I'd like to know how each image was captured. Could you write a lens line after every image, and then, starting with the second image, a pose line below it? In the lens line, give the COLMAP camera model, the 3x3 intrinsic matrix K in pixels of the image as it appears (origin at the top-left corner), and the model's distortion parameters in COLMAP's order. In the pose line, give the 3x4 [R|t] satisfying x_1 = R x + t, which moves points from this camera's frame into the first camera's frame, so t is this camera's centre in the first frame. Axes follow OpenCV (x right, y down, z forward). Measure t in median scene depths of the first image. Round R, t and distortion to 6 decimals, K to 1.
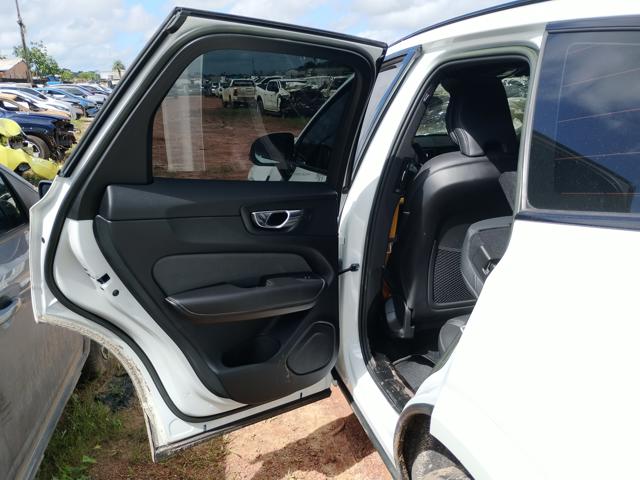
lens RADIAL K [[538.3, 0, 317.7], [0, 538.3, 233.2], [0, 0, 1]] dist [0.043006, -0.050091]
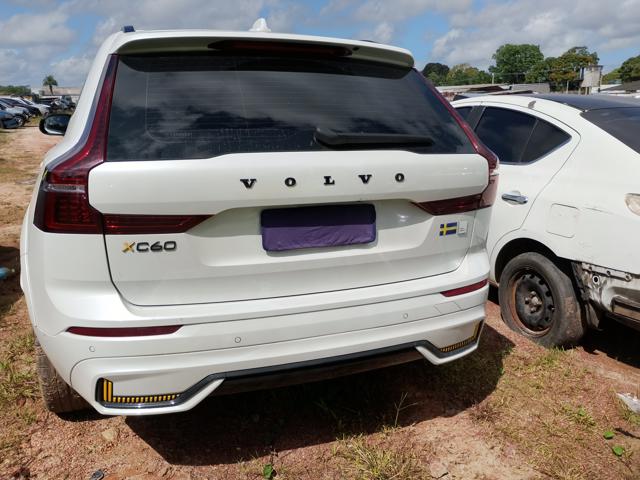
lens RADIAL K [[538.3, 0, 315.1], [0, 538.3, 244.8], [0, 0, 1]] dist [0.043006, -0.050091]
pose [[0.994981, 0.007286, 0.099796, 0.049481], [-0.005112, 0.999744, -0.022023, 0.021314], [-0.099931, 0.021402, 0.994764, -0.058508]]
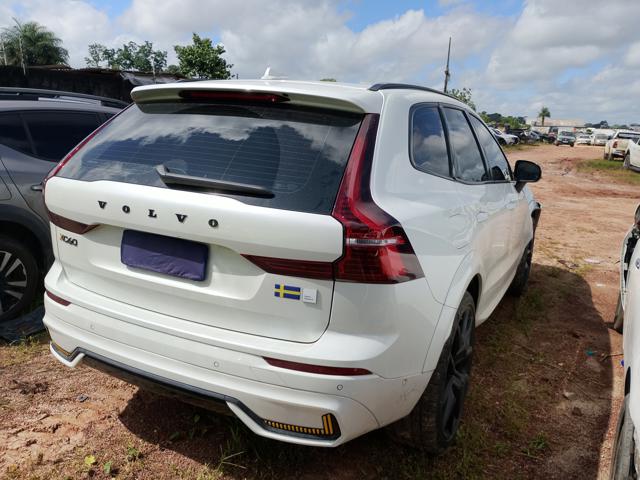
lens RADIAL K [[538.3, 0, 316.8], [0, 538.3, 243.2], [0, 0, 1]] dist [0.043006, -0.050091]
pose [[0.733328, 0.209440, -0.646811, 0.125066], [-0.249123, 0.967976, 0.030988, 0.007599], [0.632588, 0.138411, 0.762021, -0.034081]]
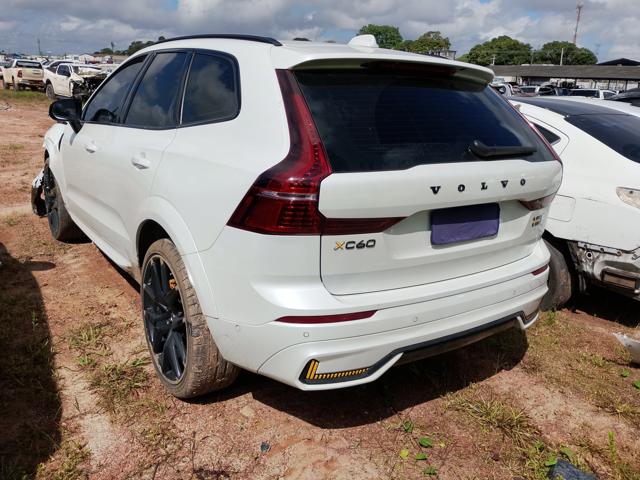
lens RADIAL K [[538.3, 0, 317.8], [0, 538.3, 244.8], [0, 0, 1]] dist [0.043006, -0.050091]
pose [[0.940264, -0.026608, 0.339405, 0.005199], [0.018369, 0.999454, 0.027465, 0.018006], [-0.339950, -0.019590, 0.940239, -0.061248]]
